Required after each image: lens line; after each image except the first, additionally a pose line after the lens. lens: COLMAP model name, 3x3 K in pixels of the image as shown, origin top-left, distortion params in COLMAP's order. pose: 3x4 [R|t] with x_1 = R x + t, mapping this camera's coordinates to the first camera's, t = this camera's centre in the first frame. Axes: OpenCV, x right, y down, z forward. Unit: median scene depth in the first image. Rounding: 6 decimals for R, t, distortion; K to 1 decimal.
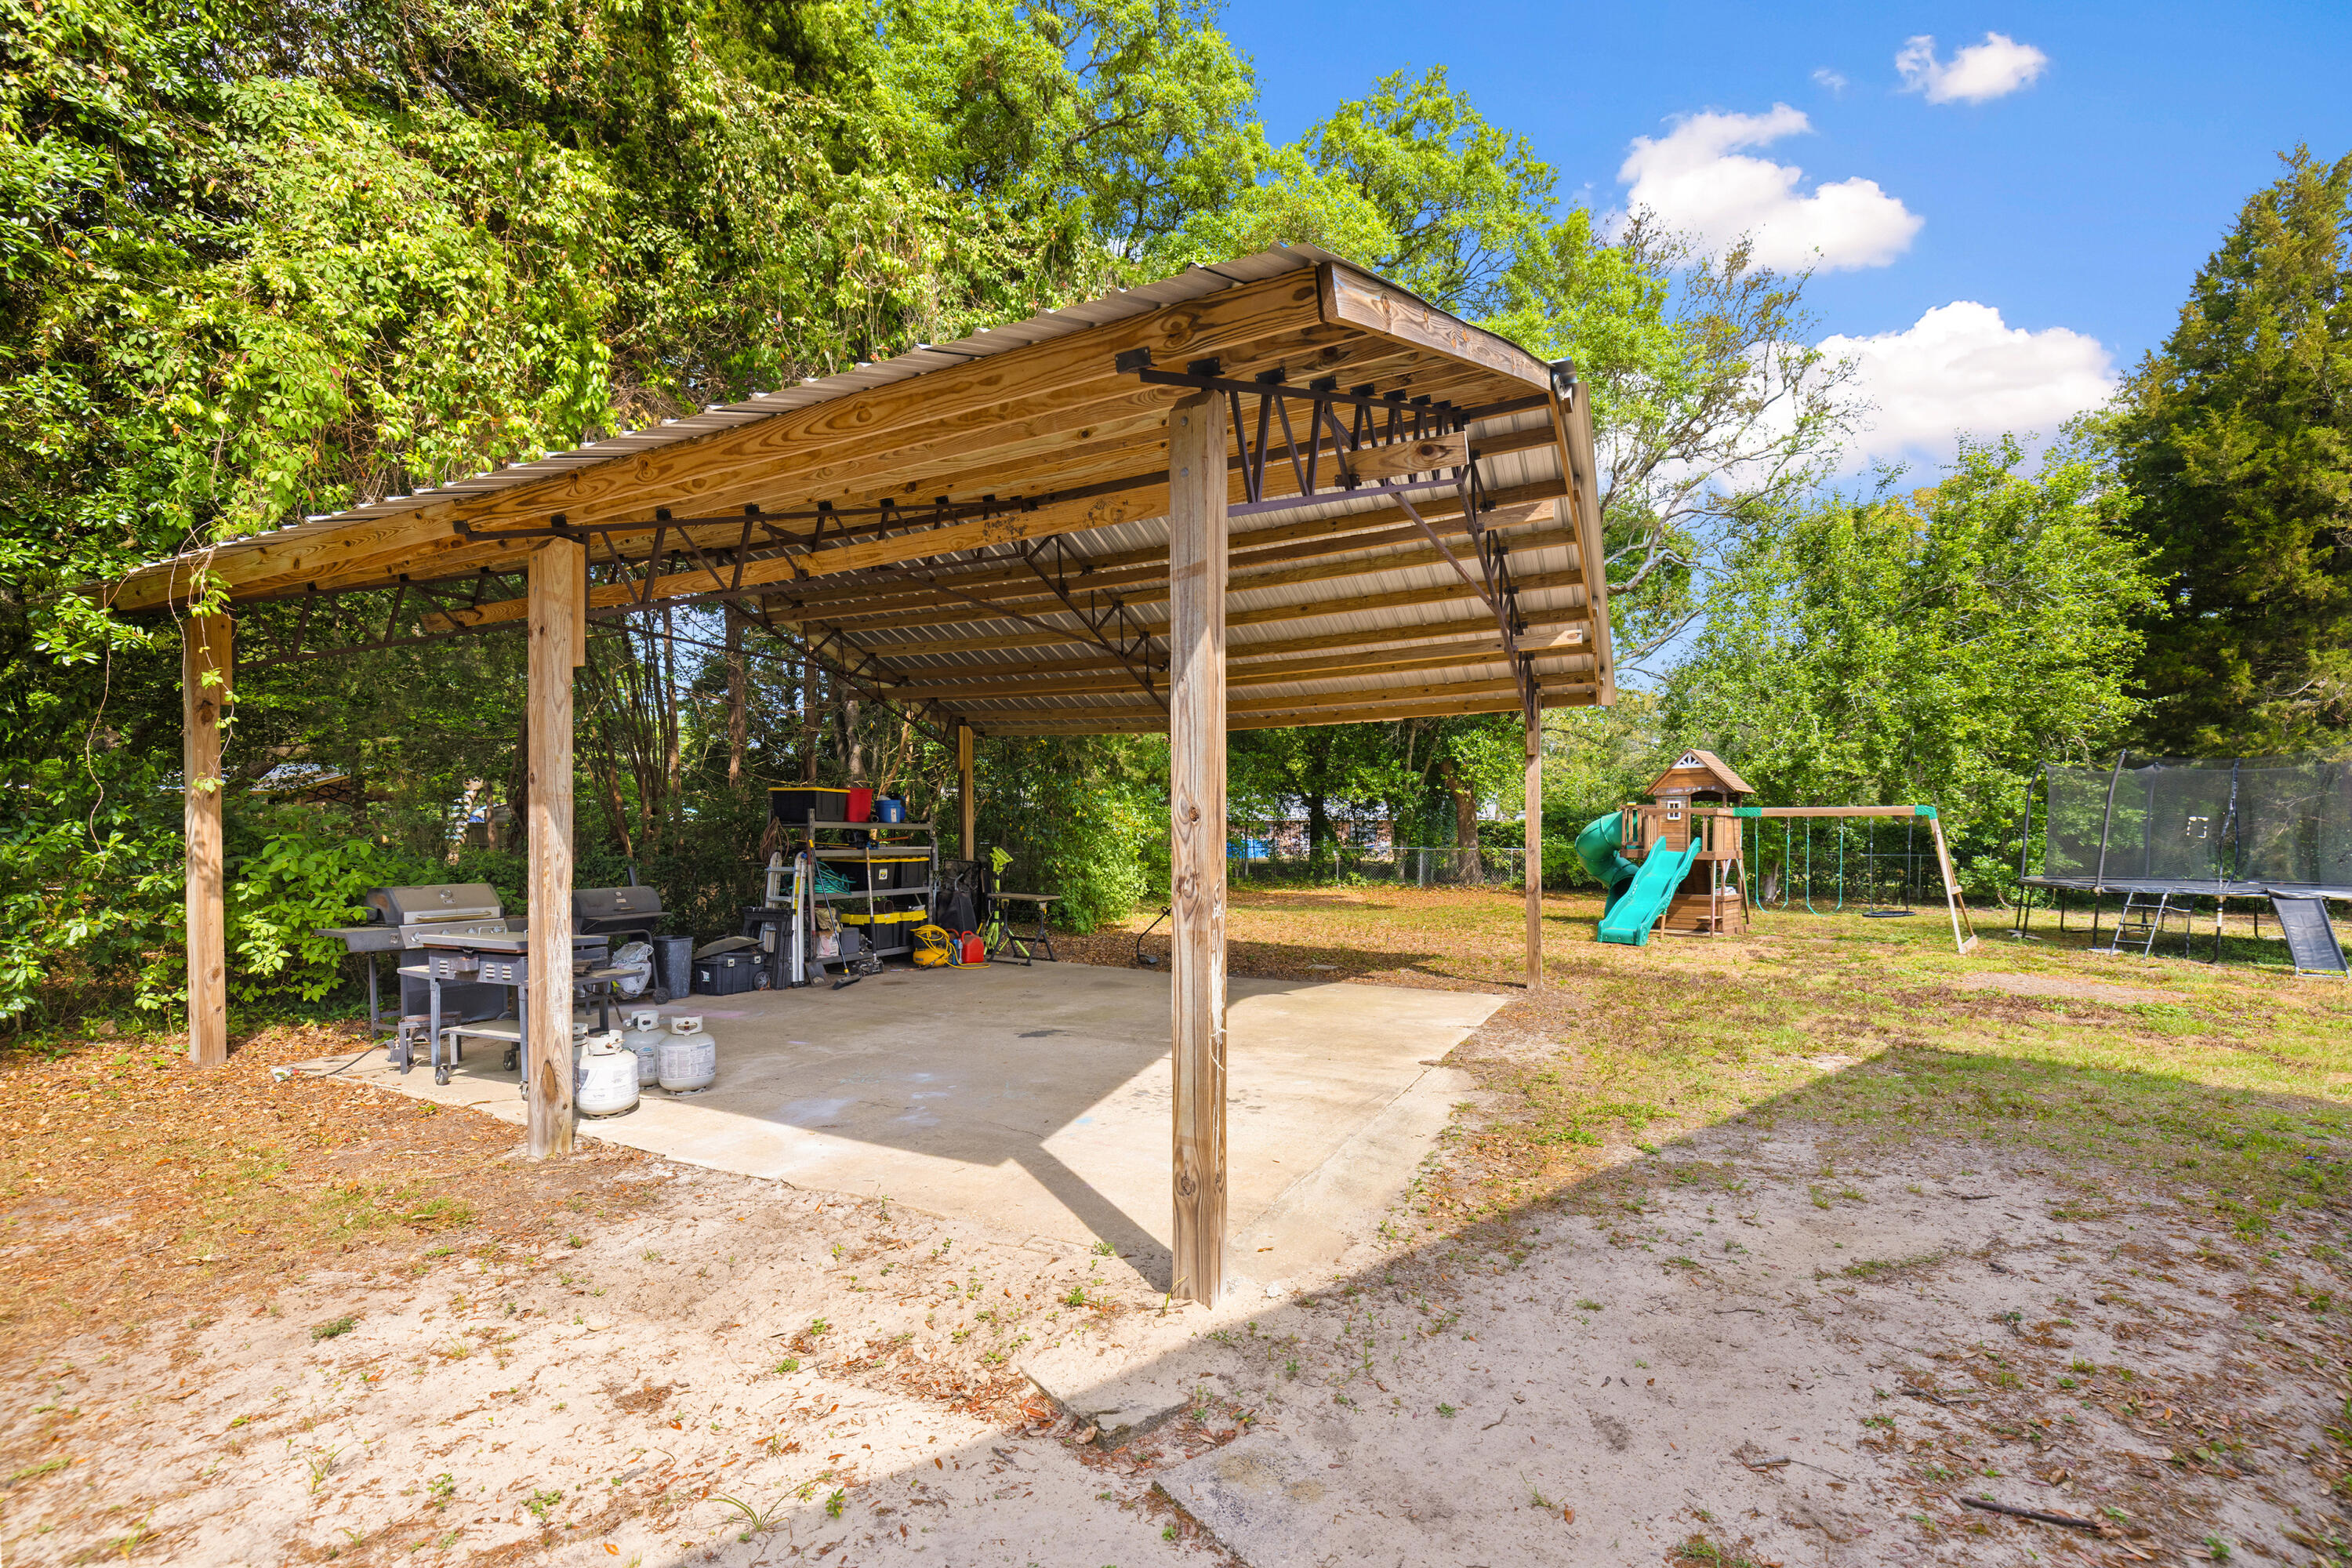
lens RADIAL K [[1098.4, 0, 1112.2], [0, 1098.4, 853.9], [0, 0, 1]] dist [-0.002853, -0.000852]
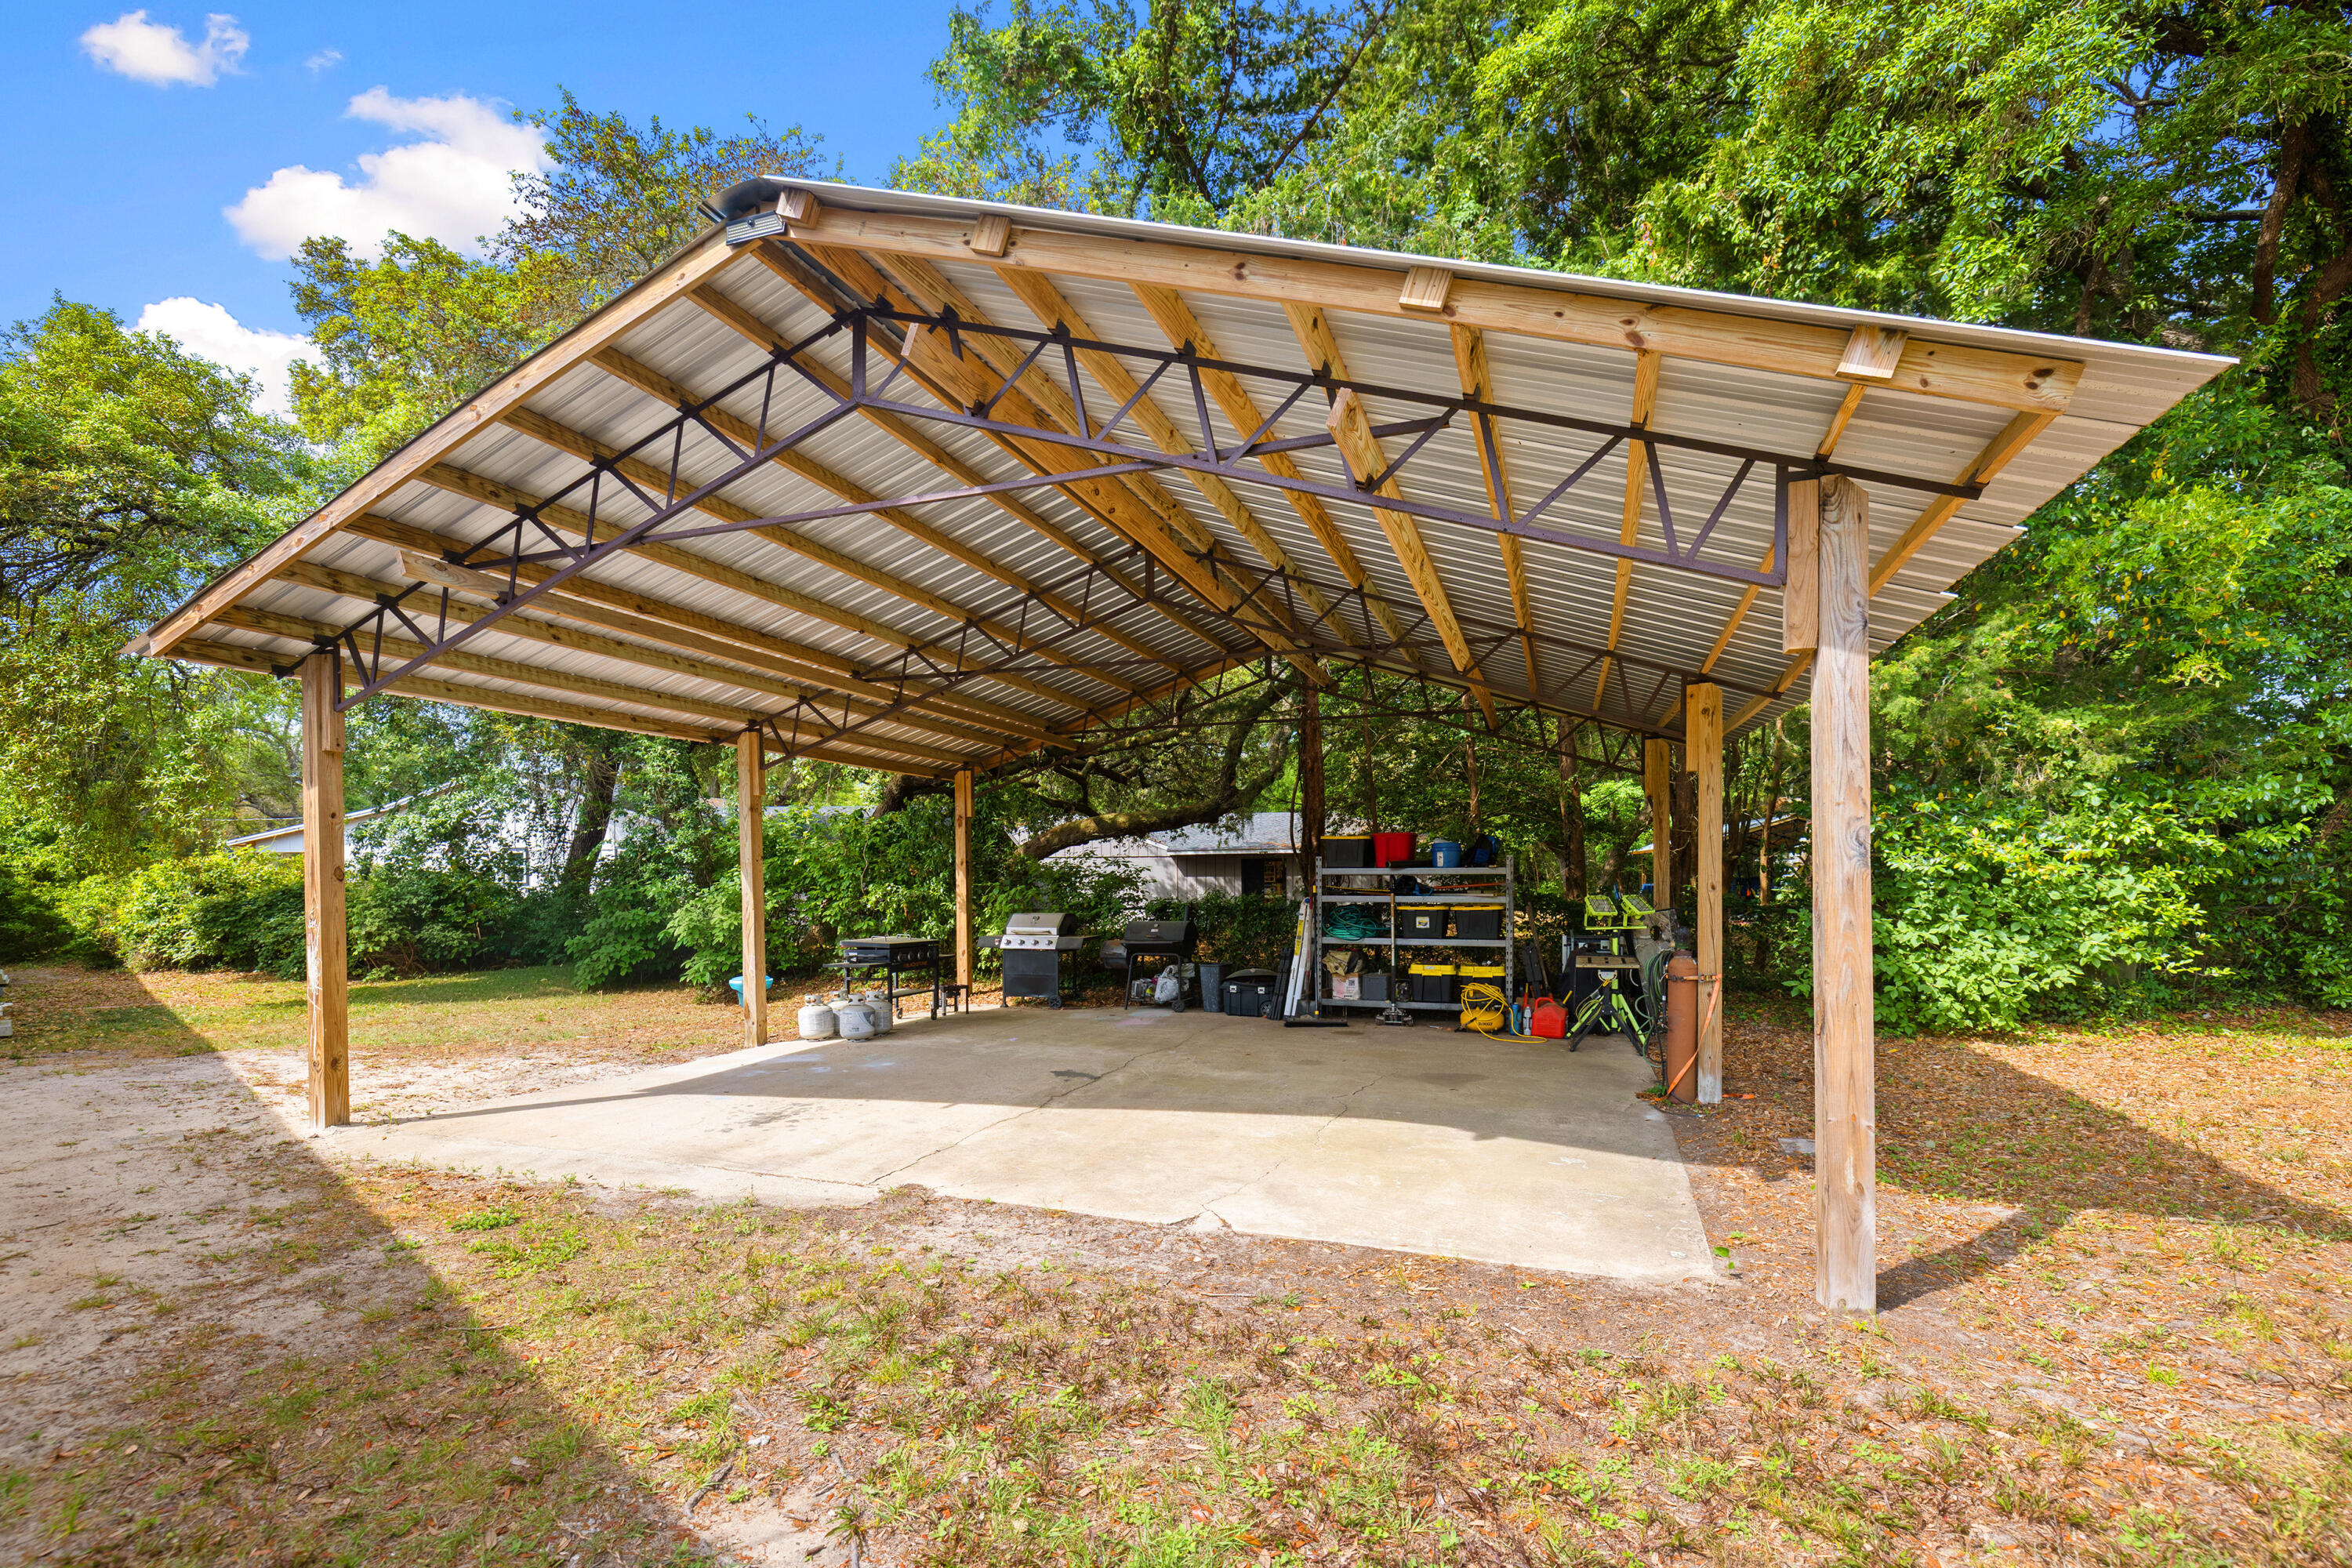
lens RADIAL K [[1005.9, 0, 1173.2], [0, 1005.9, 899.7], [0, 0, 1]] dist [0.019381, -0.000057]
pose [[0.124846, 0.016368, -0.992041, 1.181875], [-0.011841, 0.999817, 0.015006, -0.021743], [0.992106, 0.009874, 0.125017, 1.301611]]
